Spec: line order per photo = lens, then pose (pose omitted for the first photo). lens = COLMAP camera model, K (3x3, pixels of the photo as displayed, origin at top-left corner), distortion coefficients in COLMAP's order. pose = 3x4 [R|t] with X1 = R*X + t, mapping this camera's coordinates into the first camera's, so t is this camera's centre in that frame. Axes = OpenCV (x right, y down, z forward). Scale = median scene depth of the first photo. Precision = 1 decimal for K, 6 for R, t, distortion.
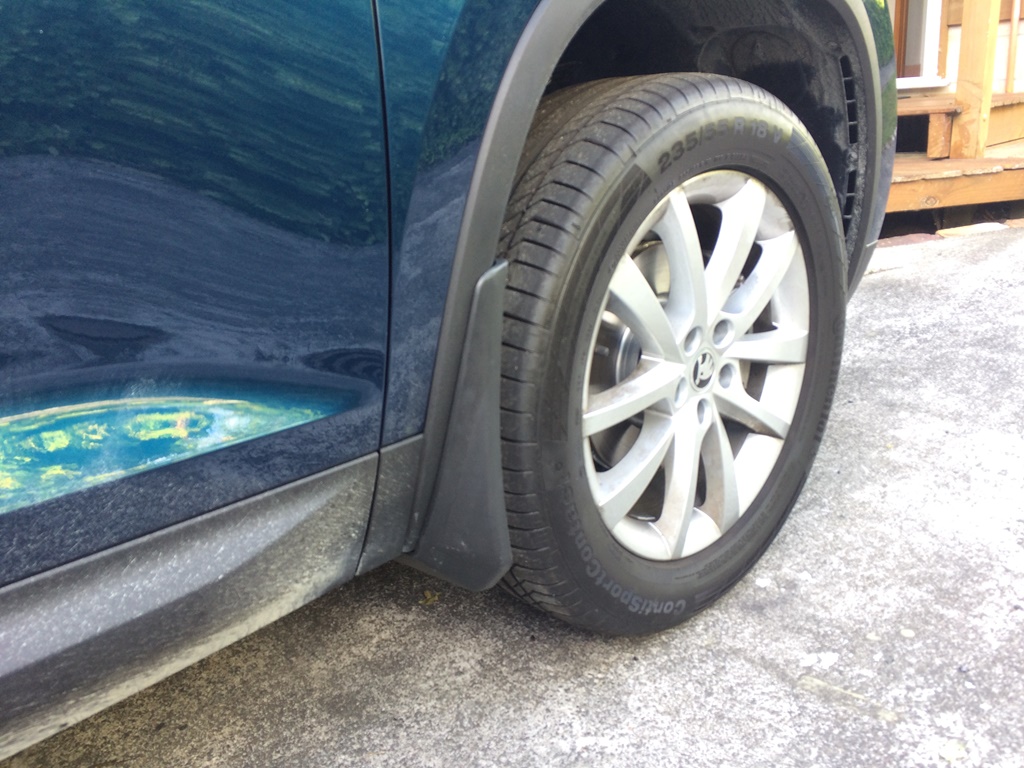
lens RADIAL K [[857.0, 0, 503.3], [0, 857.0, 386.6], [0, 0, 1]] dist [0.075286, -0.095414]
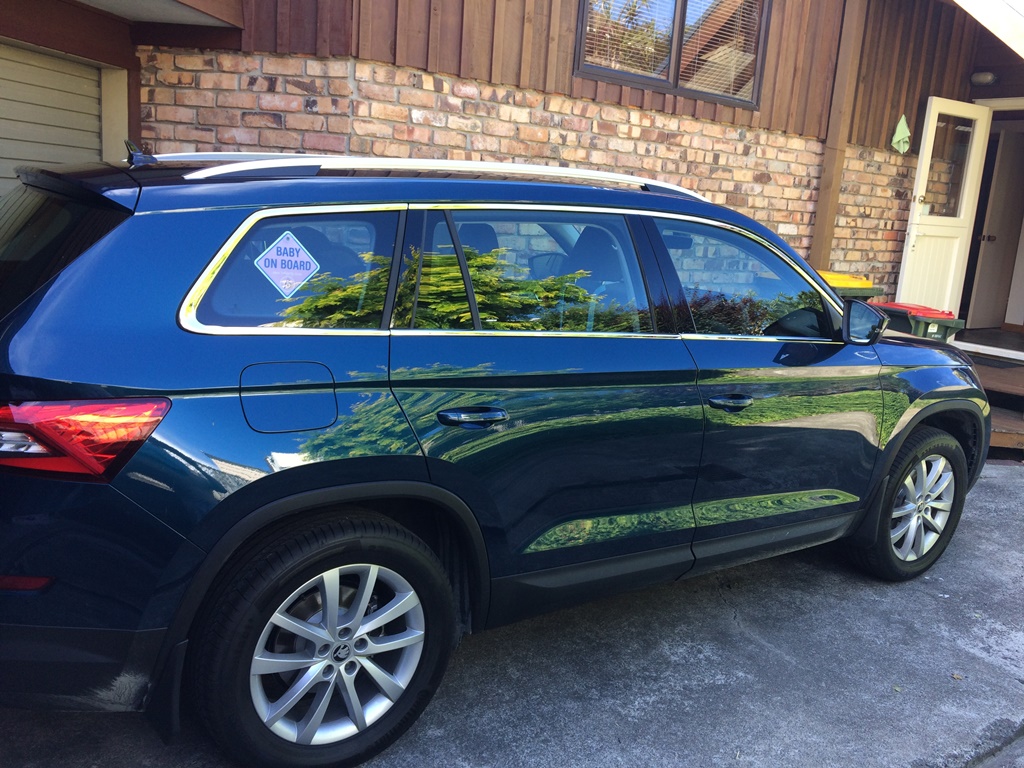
lens RADIAL K [[857.0, 0, 503.3], [0, 857.0, 386.6], [0, 0, 1]] dist [0.075286, -0.095414]
pose [[0.977084, 0.172951, -0.124079, -0.943782], [-0.185774, 0.977442, -0.100477, 0.148839], [0.103902, 0.121225, 0.987172, -2.394915]]
